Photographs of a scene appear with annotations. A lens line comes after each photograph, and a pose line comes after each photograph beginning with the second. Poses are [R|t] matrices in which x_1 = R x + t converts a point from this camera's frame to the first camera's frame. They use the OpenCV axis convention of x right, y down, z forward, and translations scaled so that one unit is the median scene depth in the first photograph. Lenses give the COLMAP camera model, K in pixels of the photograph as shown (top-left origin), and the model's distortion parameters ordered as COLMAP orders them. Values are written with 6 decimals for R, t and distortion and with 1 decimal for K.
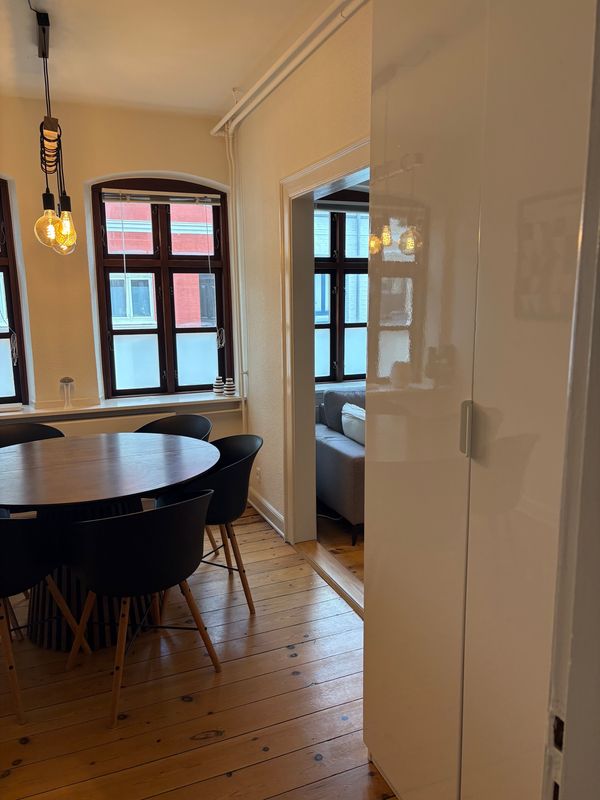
lens RADIAL K [[594.2, 0, 301.0], [0, 594.2, 416.2], [0, 0, 1]] dist [0.028156, -0.051430]
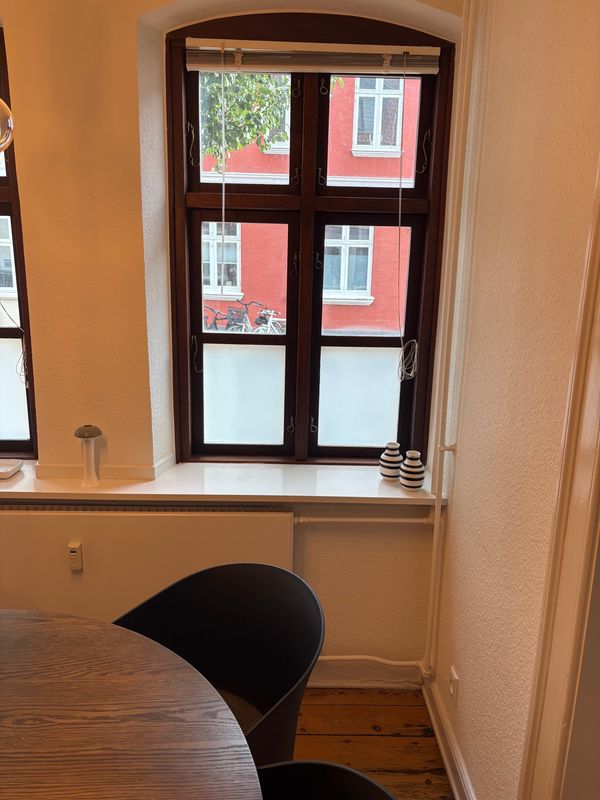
lens RADIAL K [[594.2, 0, 301.0], [0, 594.2, 416.2], [0, 0, 1]] dist [0.028156, -0.051430]
pose [[0.931289, 0.118351, -0.344520, -0.048774], [-0.099102, 0.992394, 0.073025, -0.126411], [0.350542, -0.033864, 0.935934, 0.569656]]
